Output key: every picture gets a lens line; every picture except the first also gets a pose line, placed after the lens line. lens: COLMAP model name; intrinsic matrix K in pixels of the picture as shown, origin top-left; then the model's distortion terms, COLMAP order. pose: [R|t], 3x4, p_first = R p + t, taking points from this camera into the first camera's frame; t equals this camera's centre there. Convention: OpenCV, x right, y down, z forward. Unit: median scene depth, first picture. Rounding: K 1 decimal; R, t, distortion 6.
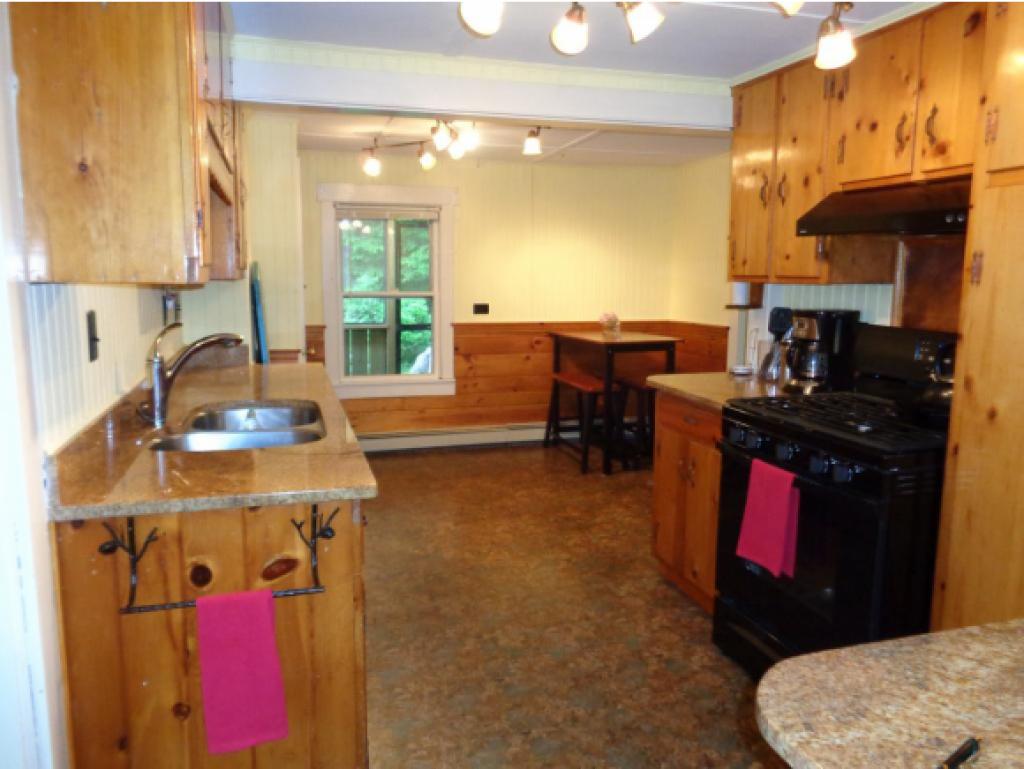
lens RADIAL K [[768.2, 0, 509.6], [0, 768.2, 382.3], [0, 0, 1]] dist [0.006743, -0.006363]
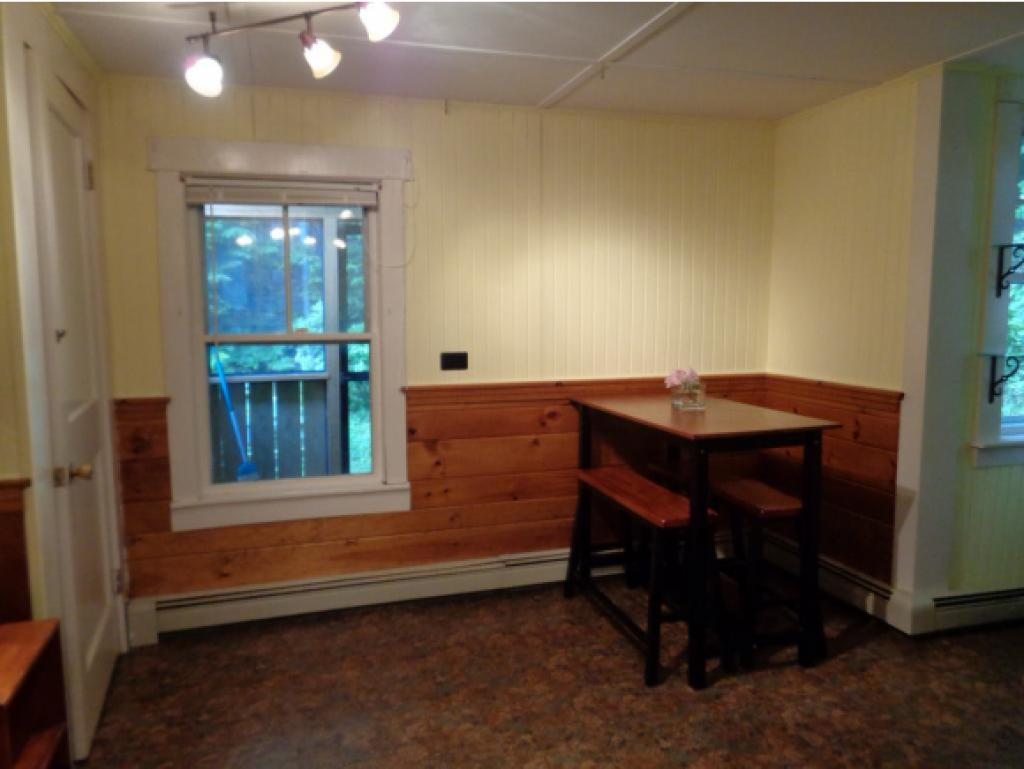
lens RADIAL K [[768.2, 0, 517.6], [0, 768.2, 383.7], [0, 0, 1]] dist [0.006743, -0.006363]
pose [[0.999763, -0.010725, 0.018954, -0.000831], [0.011291, 0.999486, -0.030018, -0.060391], [-0.018622, 0.030225, 0.999370, 0.422067]]
